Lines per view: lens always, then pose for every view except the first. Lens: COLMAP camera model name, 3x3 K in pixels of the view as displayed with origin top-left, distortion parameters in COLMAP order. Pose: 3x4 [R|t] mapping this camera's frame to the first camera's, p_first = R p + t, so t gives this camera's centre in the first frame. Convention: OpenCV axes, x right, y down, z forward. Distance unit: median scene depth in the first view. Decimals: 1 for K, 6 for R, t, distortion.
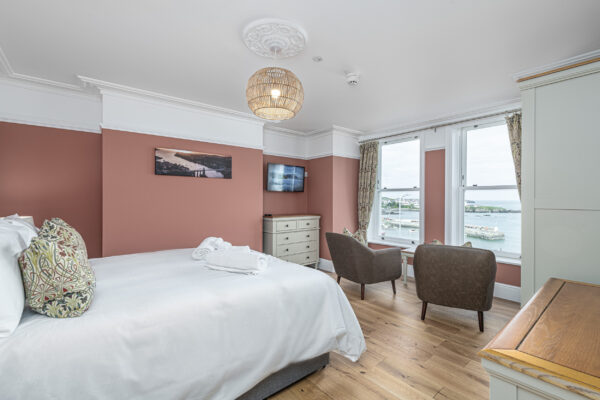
lens RADIAL K [[264.9, 0, 300.6], [0, 264.9, 200.3], [0, 0, 1]] dist [0.000981, 0.000056]
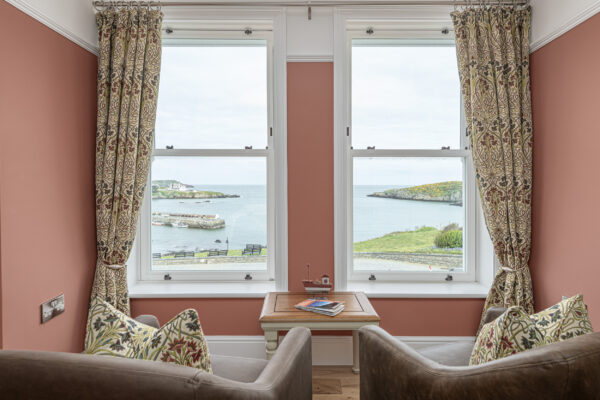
lens RADIAL K [[355.4, 0, 299.8], [0, 355.4, 188.7], [0, 0, 1]] dist [0.021902, 0.000368]
pose [[0.643190, -0.012796, 0.765599, 0.039887], [0.003818, 0.999902, 0.013505, 0.009019], [-0.765697, -0.005763, 0.643176, 0.526840]]
